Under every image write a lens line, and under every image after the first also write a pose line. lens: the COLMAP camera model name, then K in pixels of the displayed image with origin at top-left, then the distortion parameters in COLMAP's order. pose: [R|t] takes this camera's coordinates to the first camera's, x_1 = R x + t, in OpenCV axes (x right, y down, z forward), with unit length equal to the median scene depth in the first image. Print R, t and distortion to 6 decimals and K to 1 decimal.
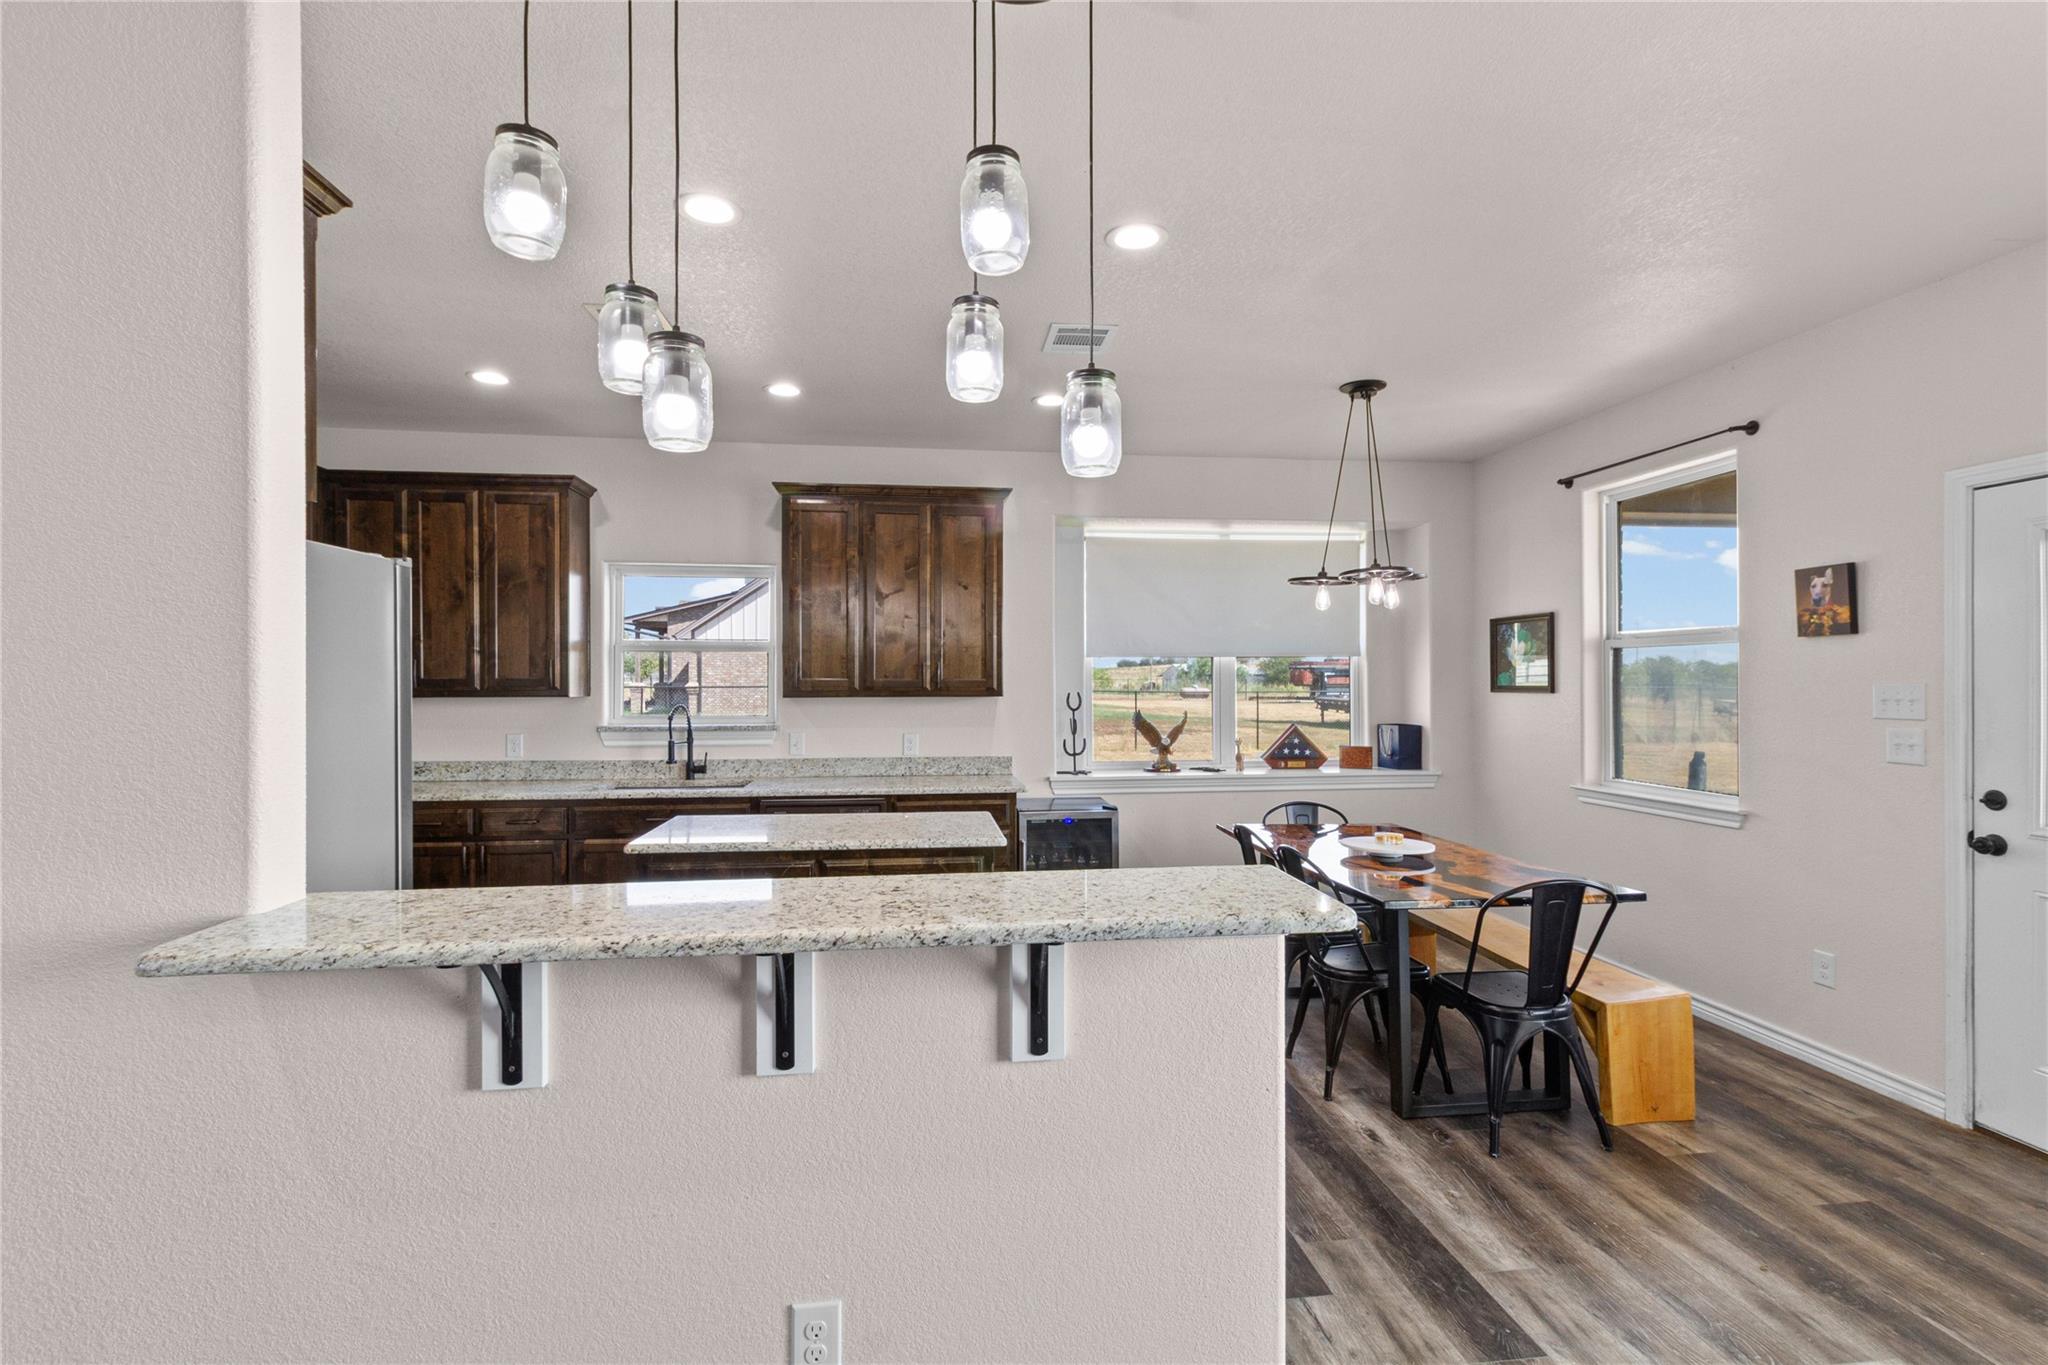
lens RADIAL K [[961.4, 0, 1028.1], [0, 961.4, 682.5], [0, 0, 1]] dist [0.004674, -0.001054]
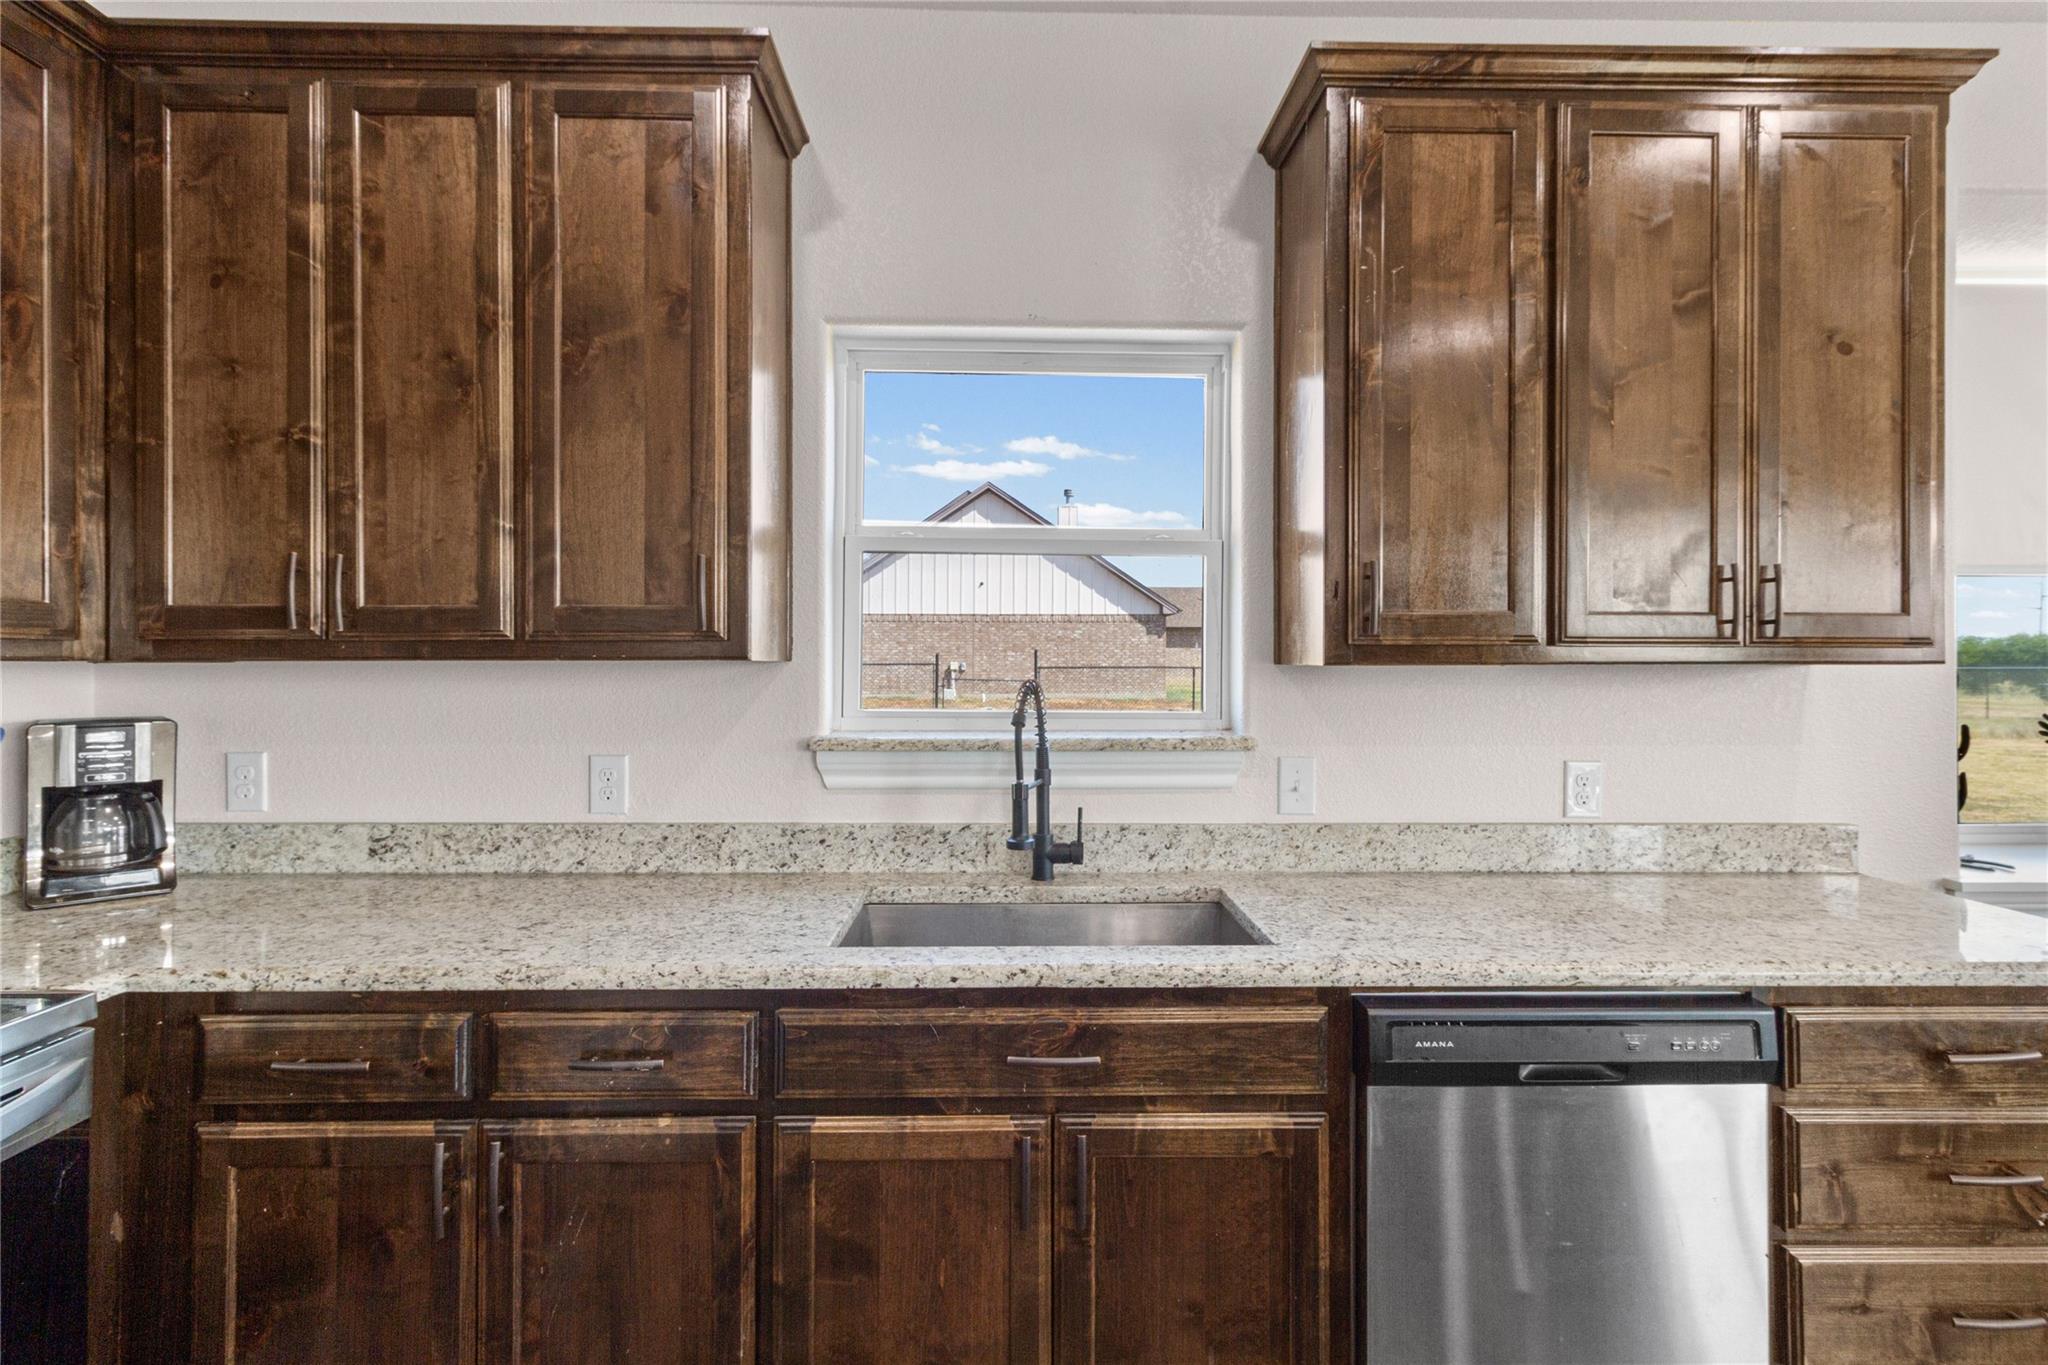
lens RADIAL K [[961.4, 0, 1019.3], [0, 961.4, 659.2], [0, 0, 1]] dist [0.004674, -0.001054]
pose [[0.994293, 0.000084, -0.106680, -0.343314], [-0.000874, 0.999973, -0.007357, 0.017382], [0.106677, 0.007408, 0.994266, 0.662455]]
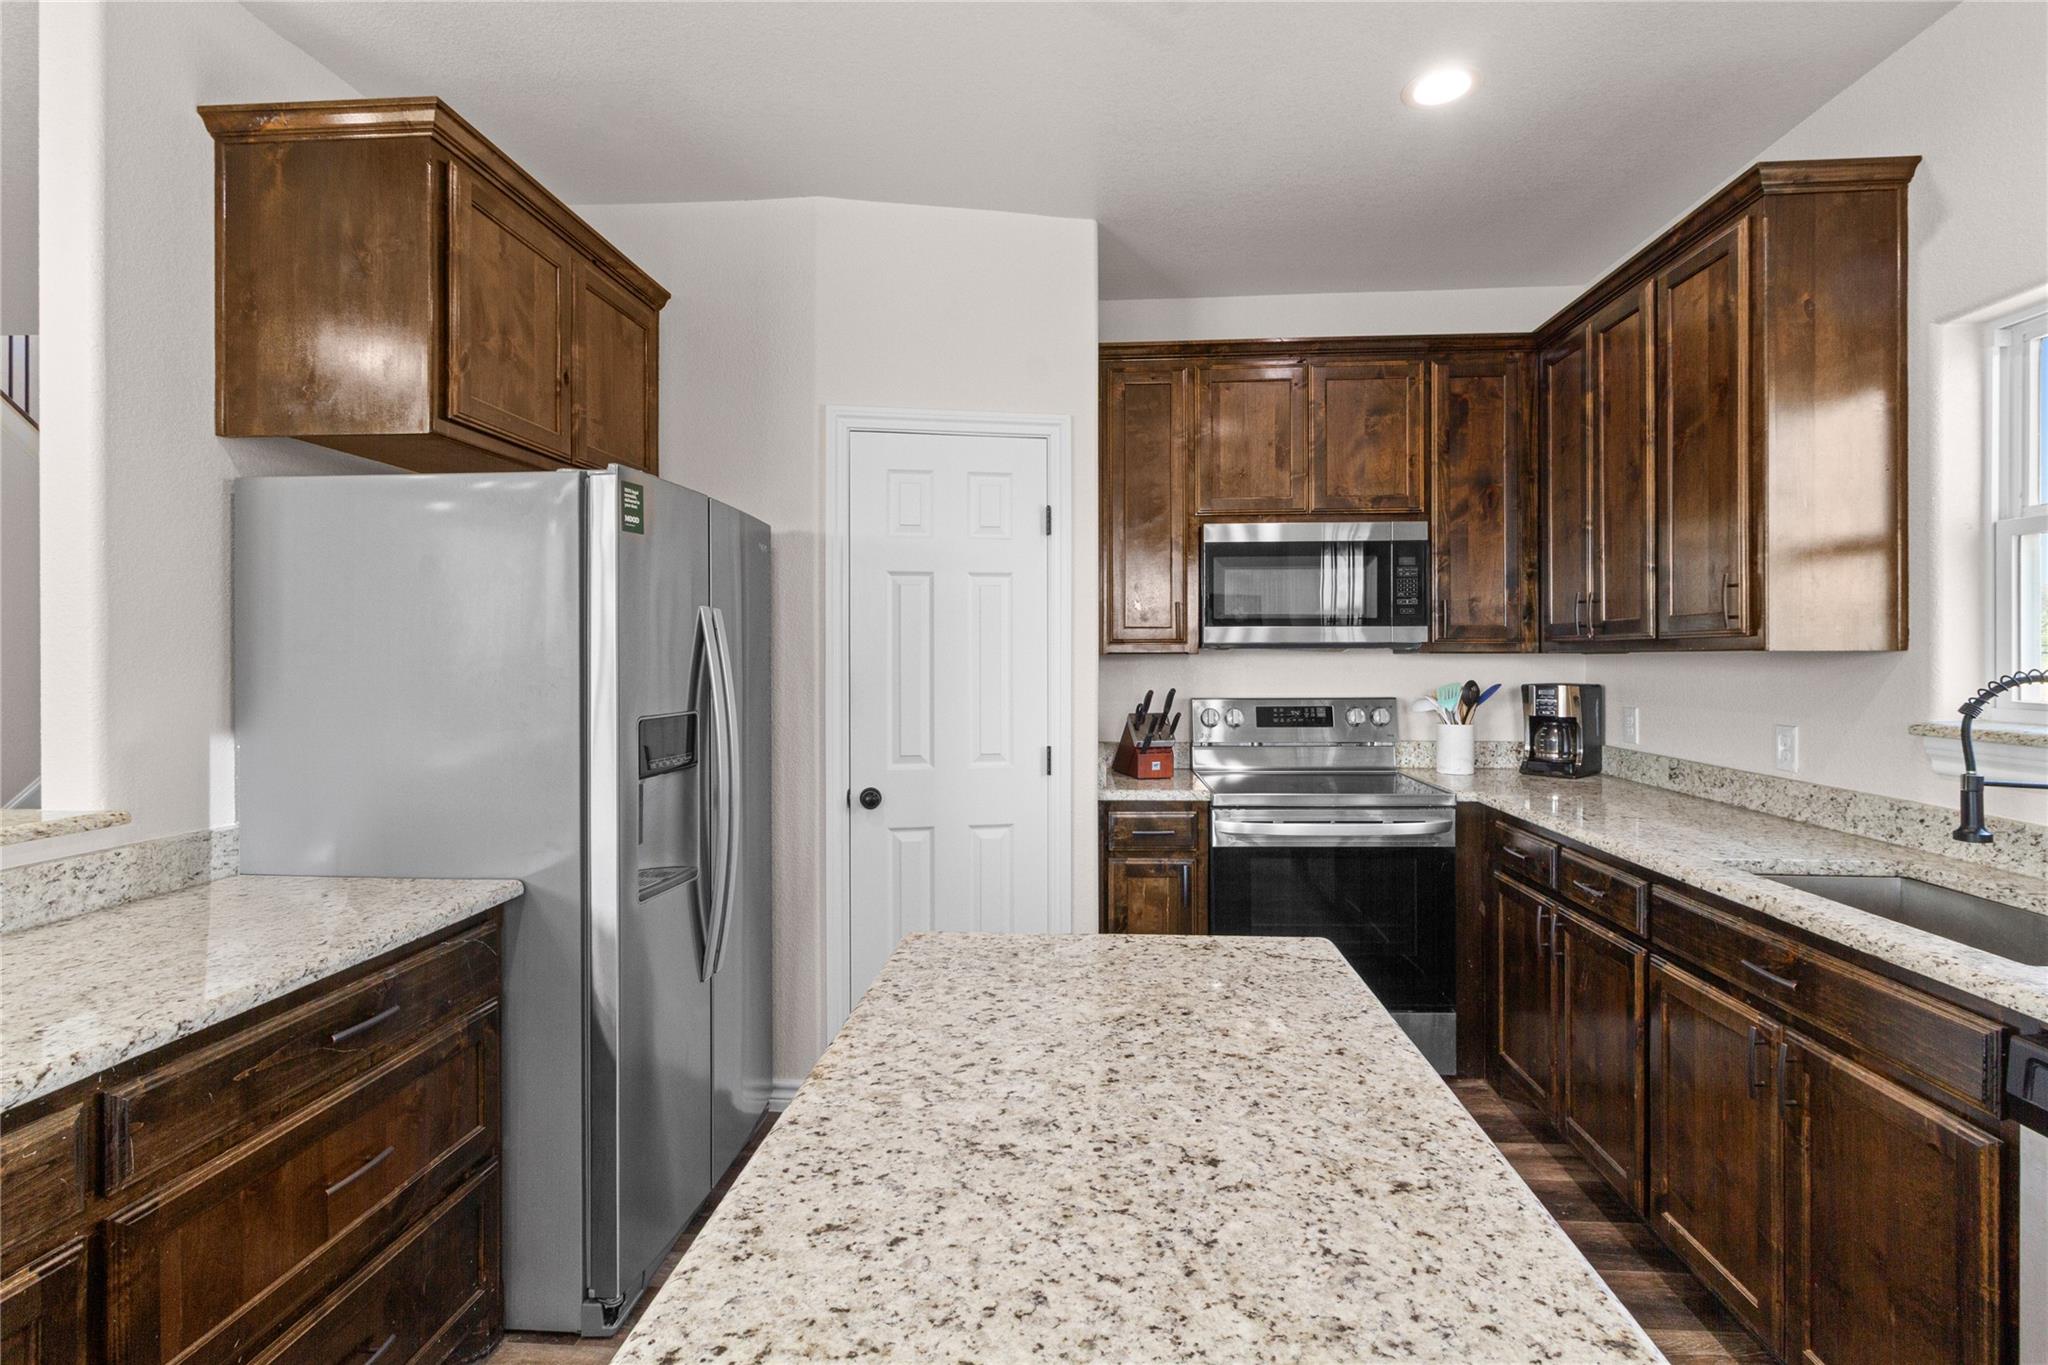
lens RADIAL K [[961.4, 0, 1035.0], [0, 961.4, 660.8], [0, 0, 1]] dist [0.004674, -0.001054]
pose [[-0.190679, 0.004729, -0.981641, 0.042293], [-0.000802, 0.999987, 0.004973, 0.018030], [0.981652, 0.001736, -0.190673, 0.753577]]
